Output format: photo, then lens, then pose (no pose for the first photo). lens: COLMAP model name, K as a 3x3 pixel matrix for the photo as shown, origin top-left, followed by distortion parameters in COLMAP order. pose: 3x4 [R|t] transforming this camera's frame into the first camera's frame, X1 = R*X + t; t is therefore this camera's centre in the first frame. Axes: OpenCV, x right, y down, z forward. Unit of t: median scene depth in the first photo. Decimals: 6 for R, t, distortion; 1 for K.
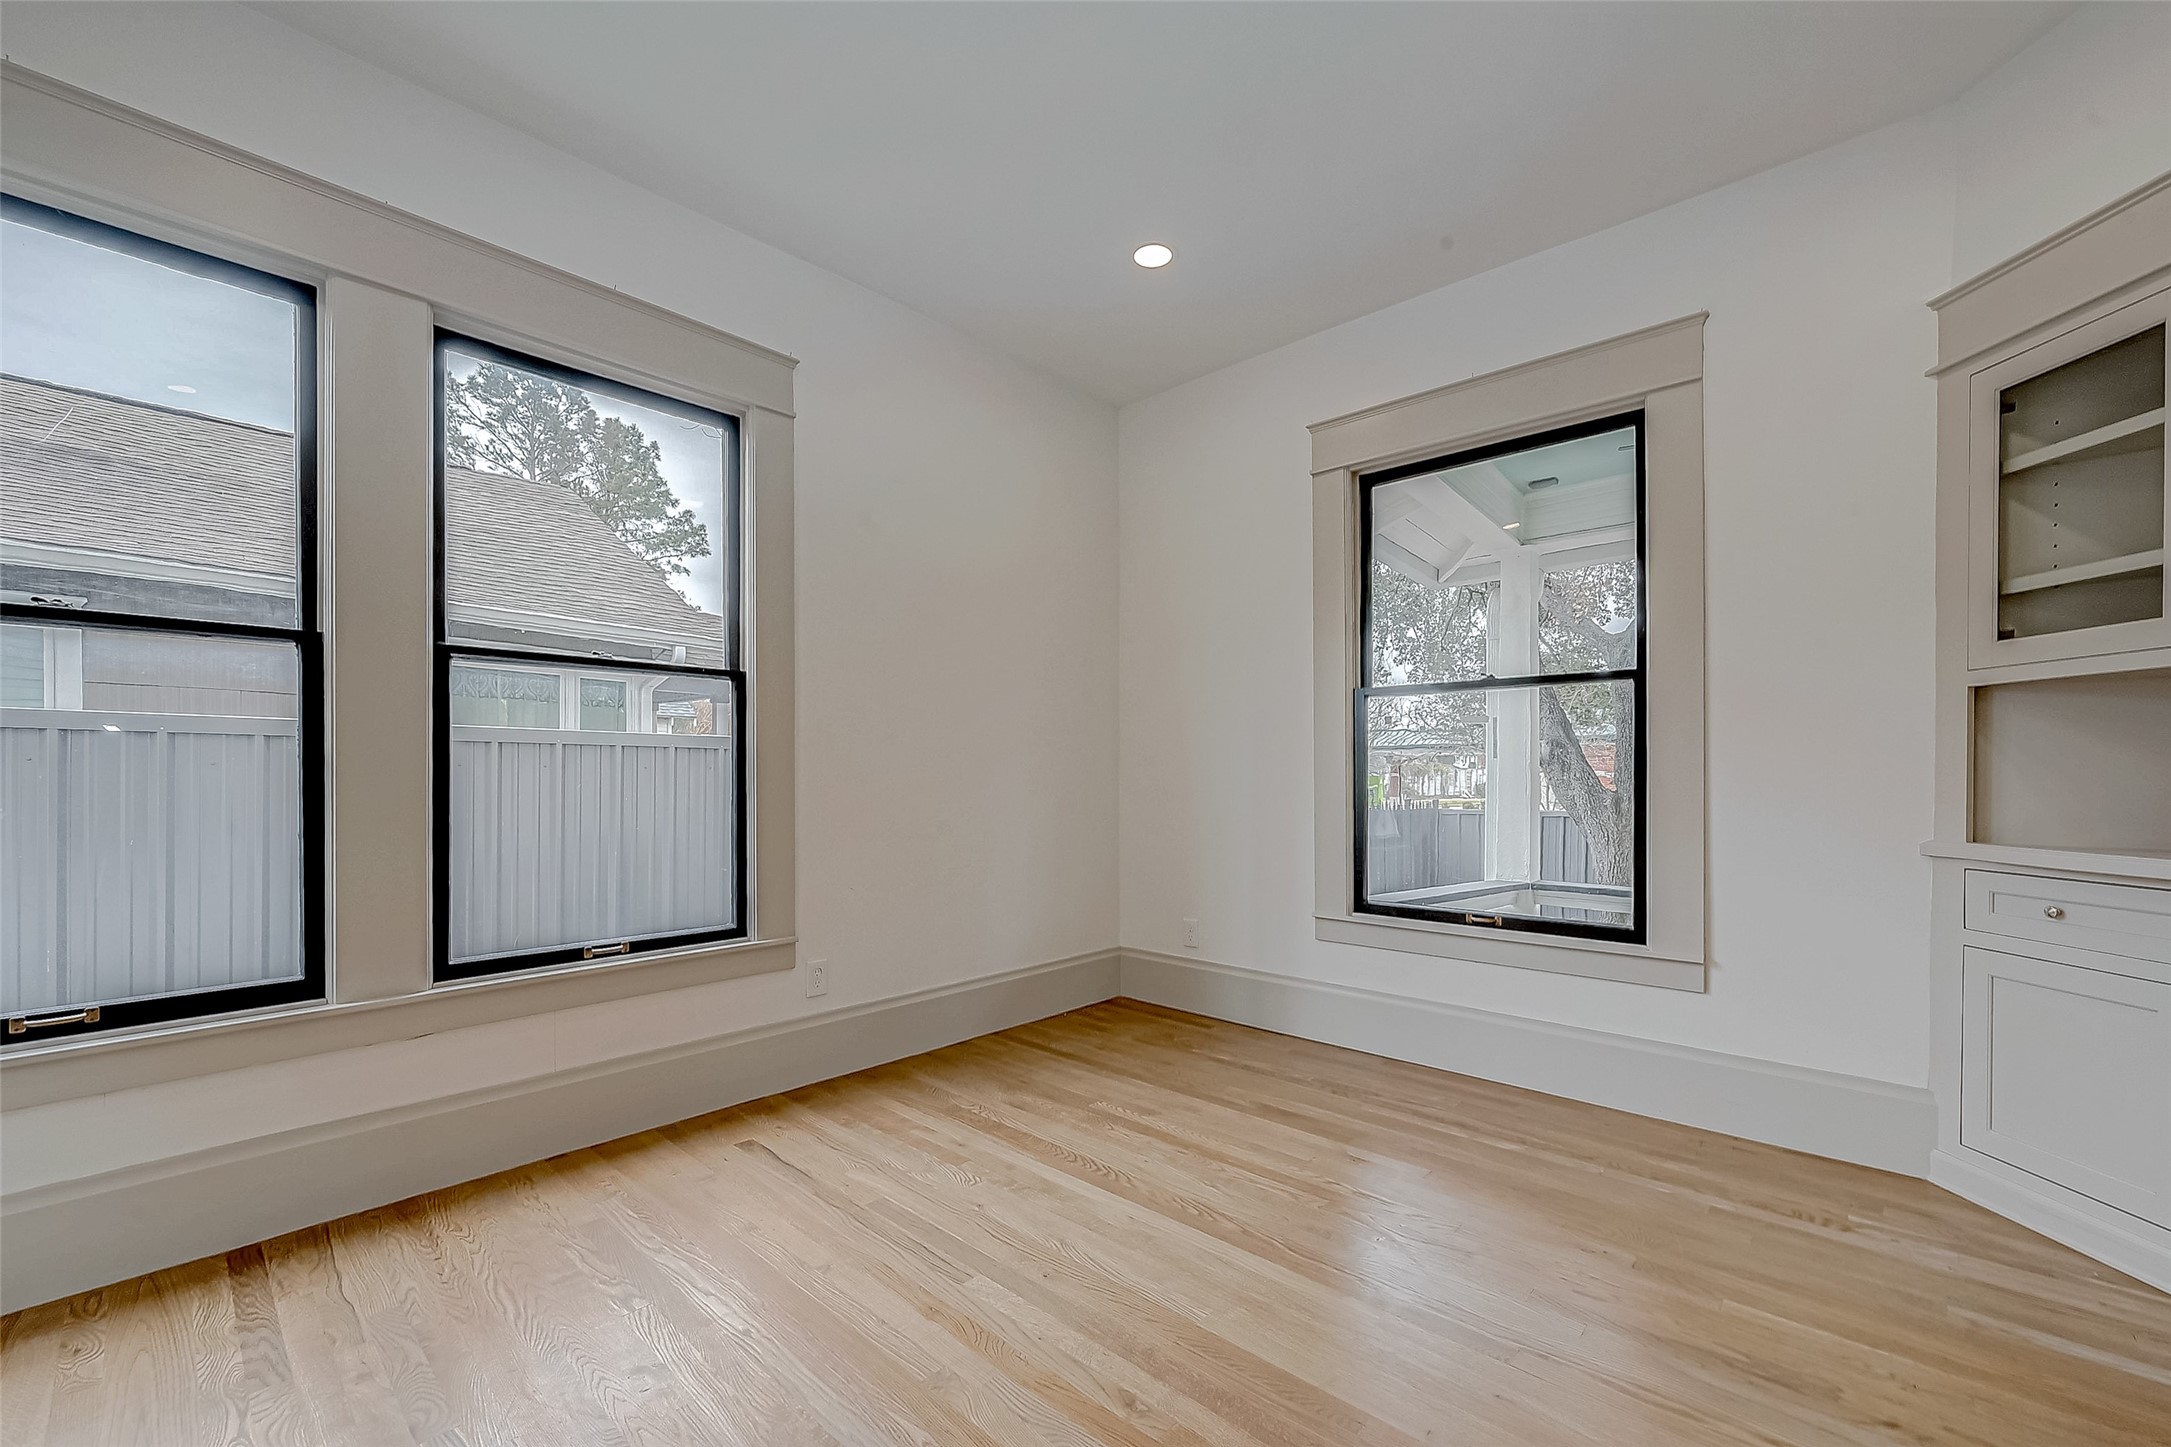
lens RADIAL K [[864.1, 0, 1096.6], [0, 864.1, 782.9], [0, 0, 1]] dist [0.000568, -0.000127]
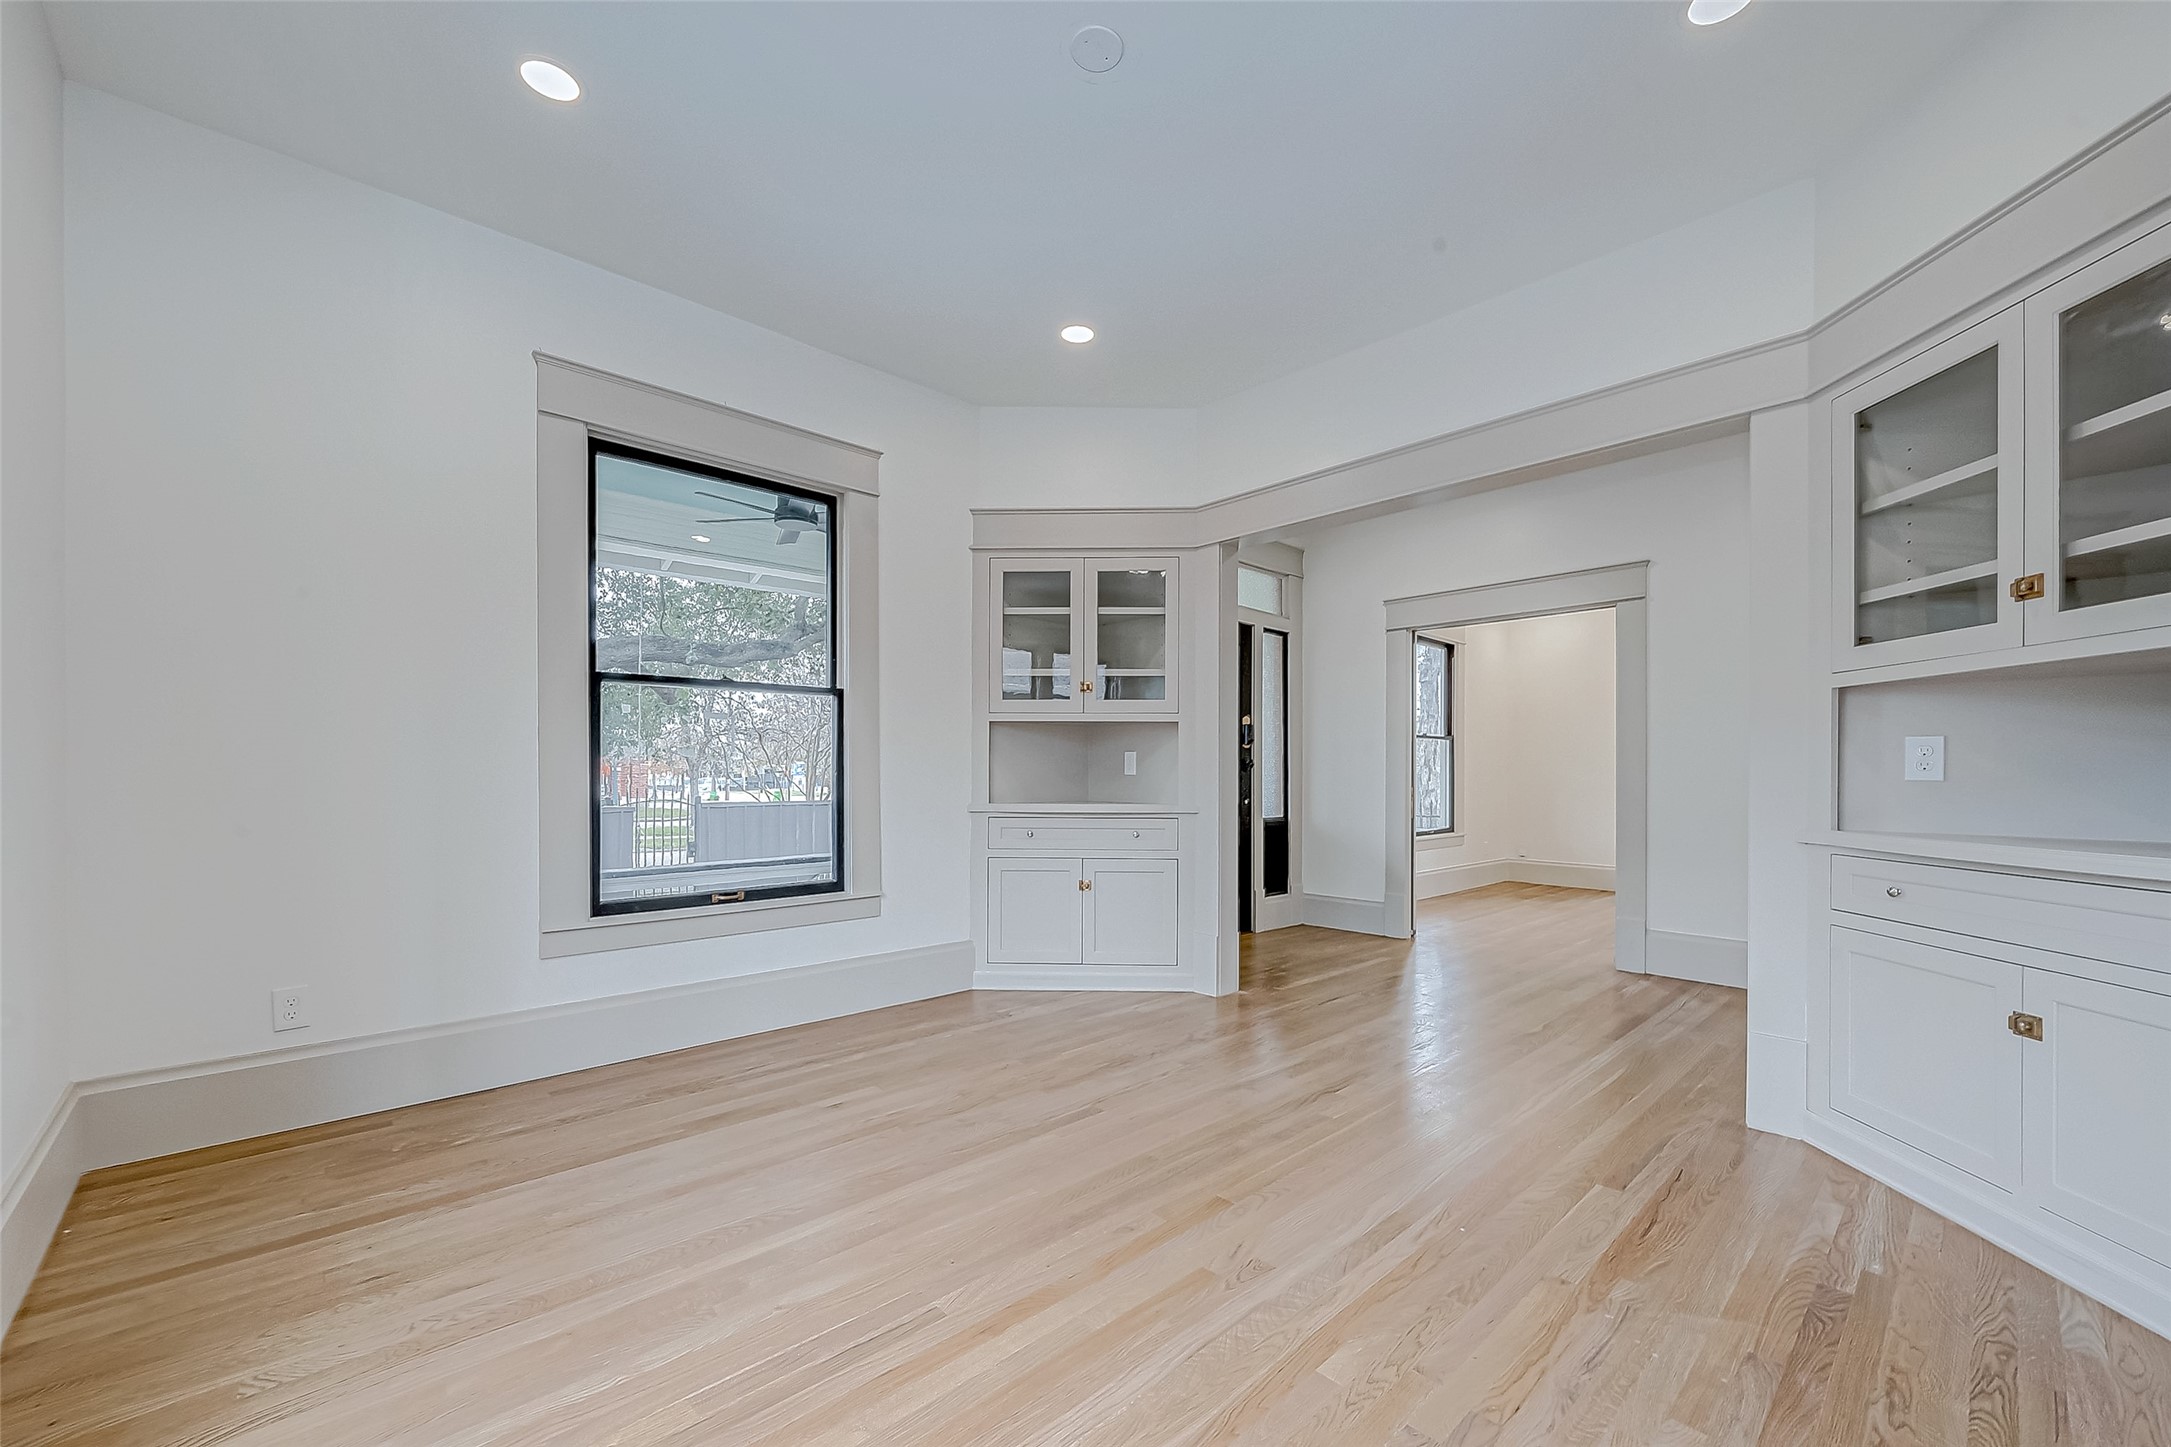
lens RADIAL K [[862.9, 0, 1090.6], [0, 862.9, 773.3], [0, 0, 1]] dist [-0.000346, -0.000262]
pose [[0.081663, -0.005252, 0.996646, -0.654962], [0.003417, 0.999982, 0.004989, -0.004543], [-0.996654, 0.002998, 0.081679, 0.469878]]
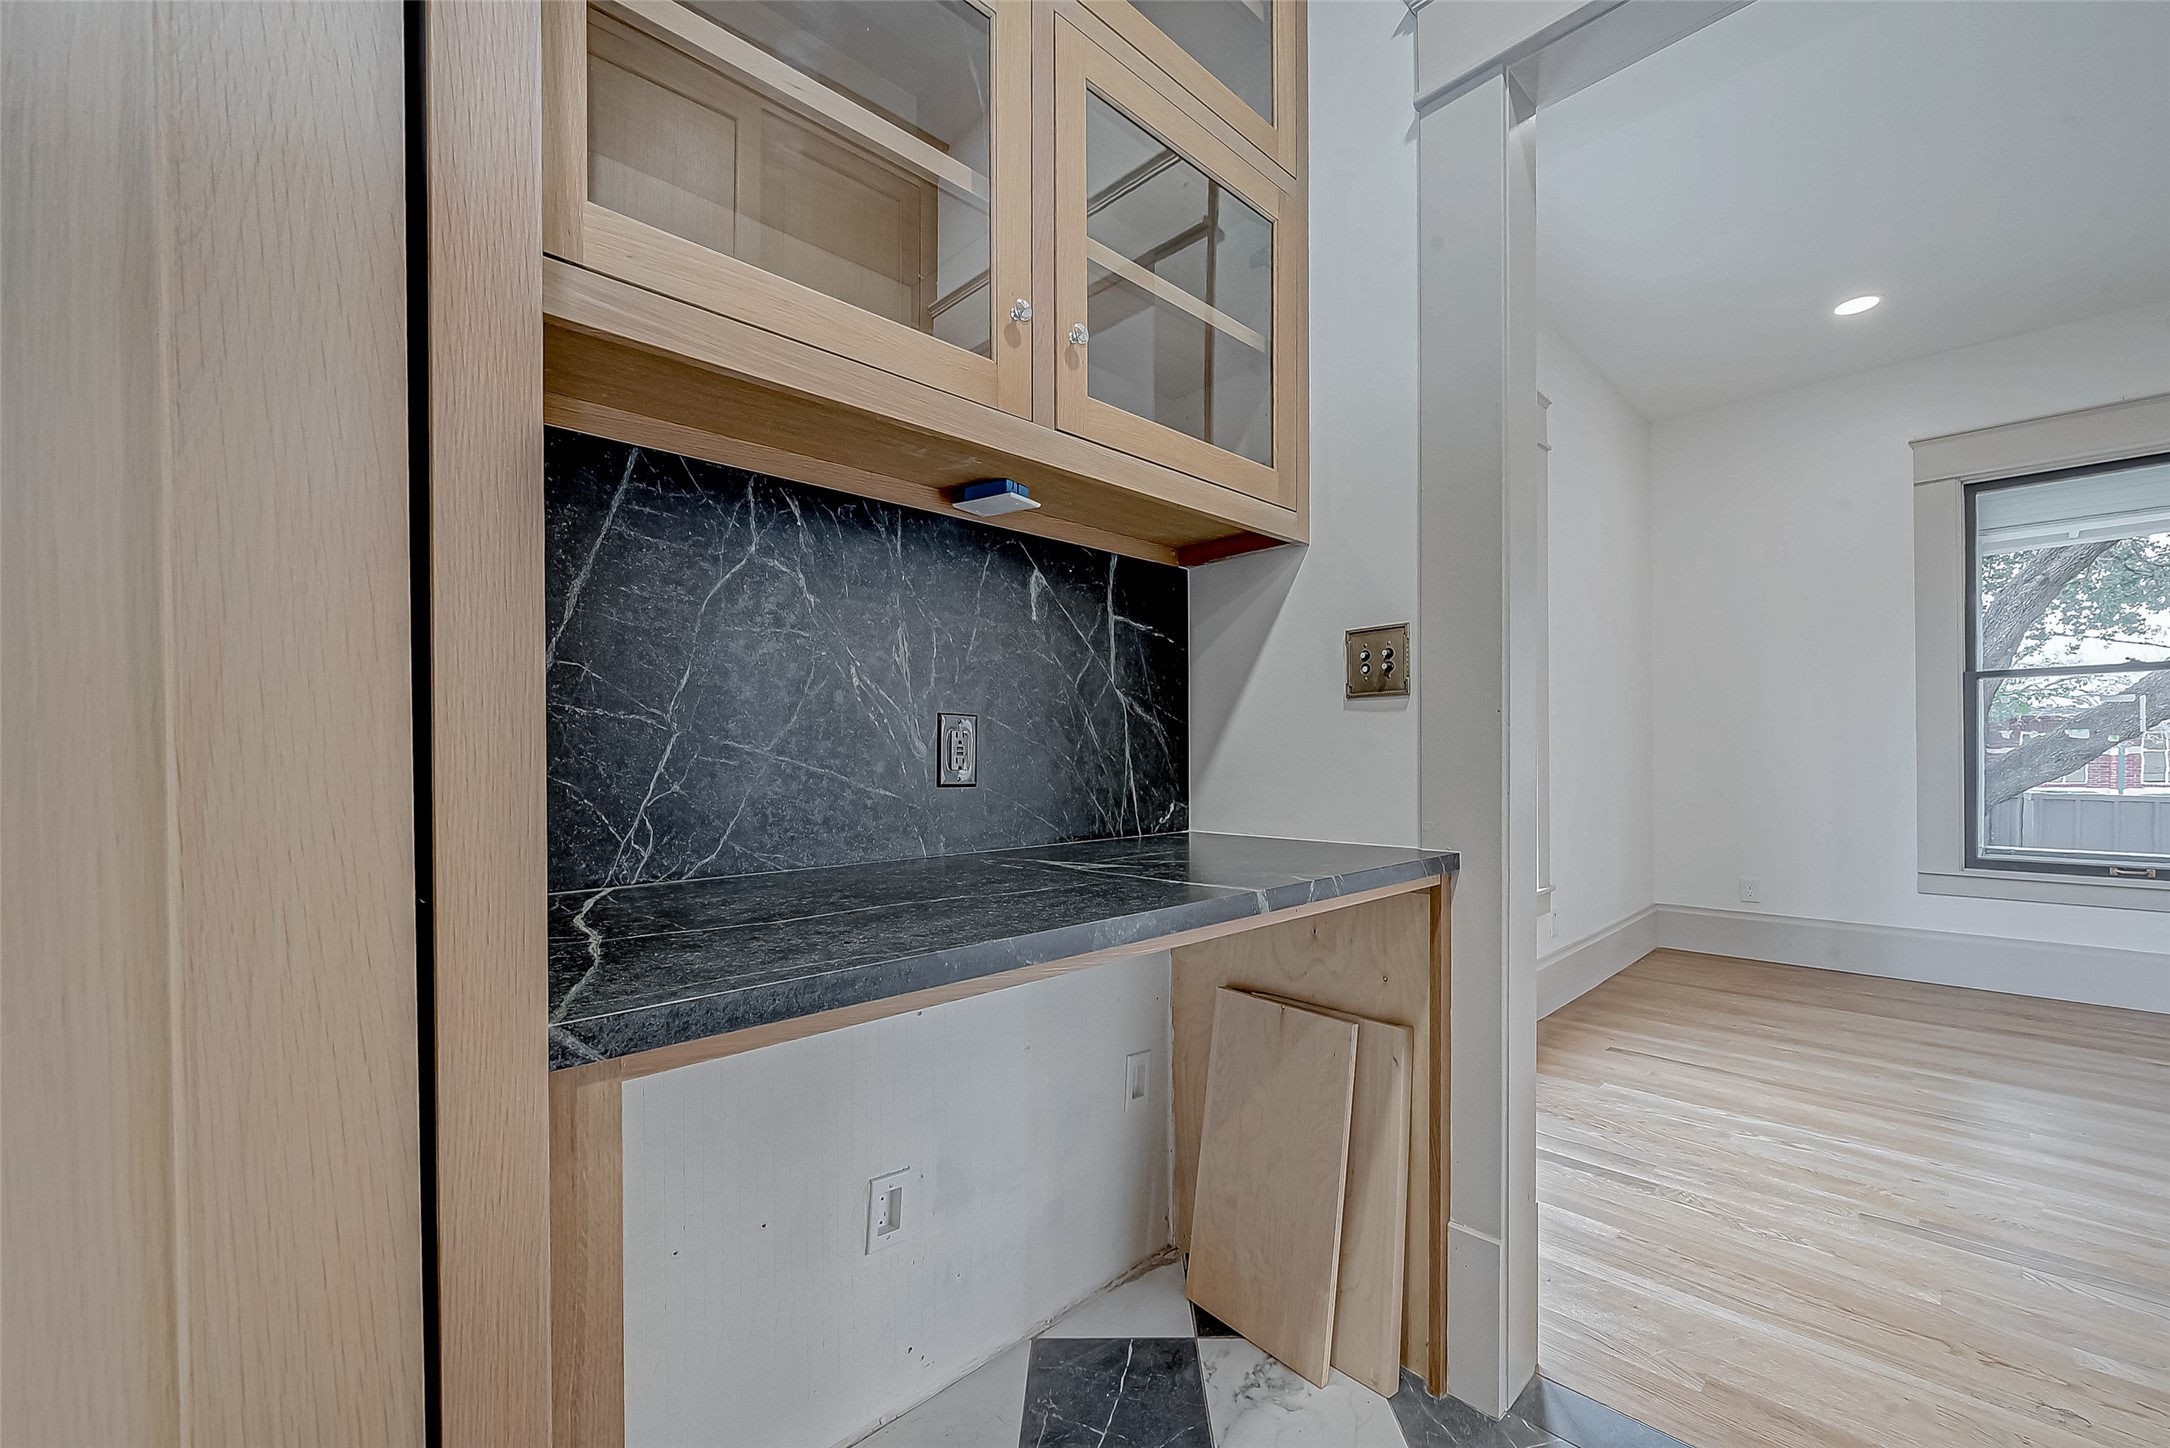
lens RADIAL K [[886.6, 0, 1088.2], [0, 886.6, 752.7], [0, 0, 1]] dist [0.002119, -0.000112]
pose [[0.999015, -0.007738, -0.043684, -0.938285], [0.007735, 0.999970, -0.000234, -0.011610], [0.043684, -0.000104, 0.999045, -0.257120]]
